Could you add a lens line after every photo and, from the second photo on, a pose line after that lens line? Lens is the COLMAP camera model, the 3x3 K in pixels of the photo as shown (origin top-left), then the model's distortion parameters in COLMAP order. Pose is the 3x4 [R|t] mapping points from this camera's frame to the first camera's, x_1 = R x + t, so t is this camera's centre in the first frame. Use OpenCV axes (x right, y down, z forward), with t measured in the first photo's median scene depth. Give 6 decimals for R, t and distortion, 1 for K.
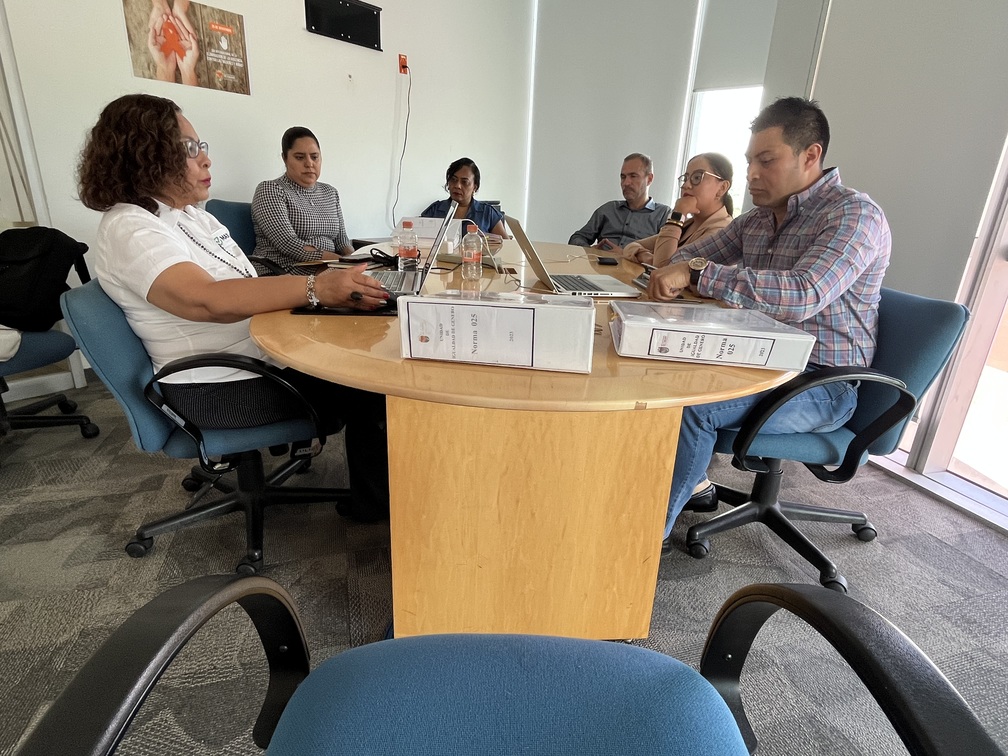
lens RADIAL K [[527.6, 0, 498.9], [0, 527.6, 378.7], [0, 0, 1]] dist [-0.002605, 0.000163]
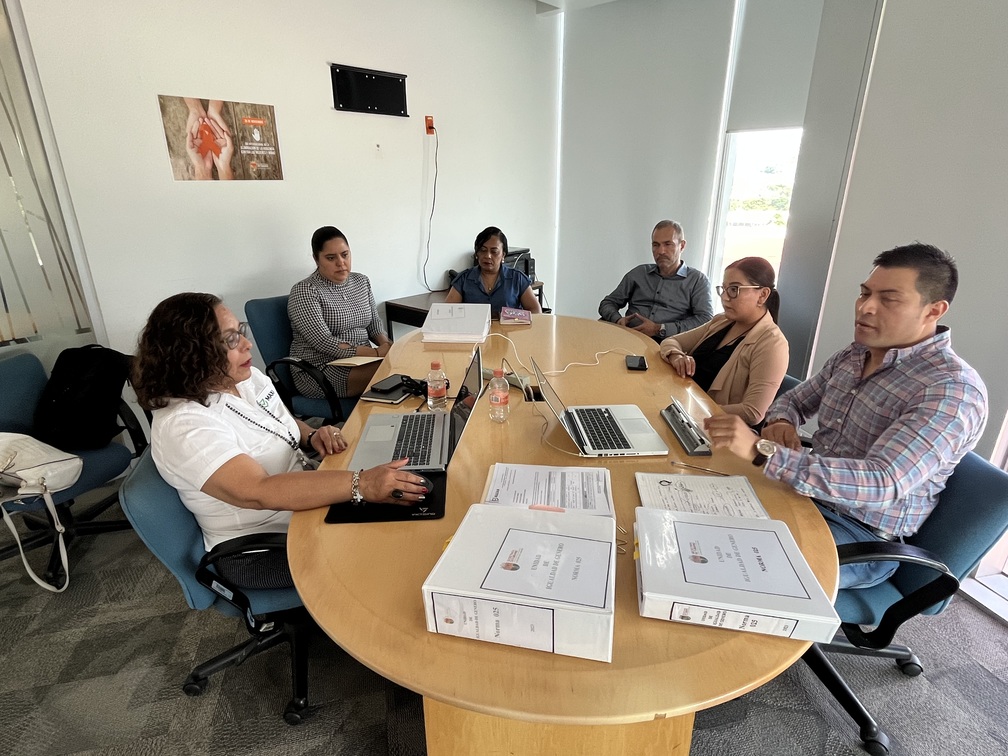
lens RADIAL K [[527.6, 0, 498.9], [0, 527.6, 378.7], [0, 0, 1]] dist [-0.002605, 0.000163]
pose [[0.997276, -0.023723, -0.069848, 0.012899], [0.025079, 0.999512, 0.018603, -0.180647], [0.069372, -0.020304, 0.997384, -0.006671]]
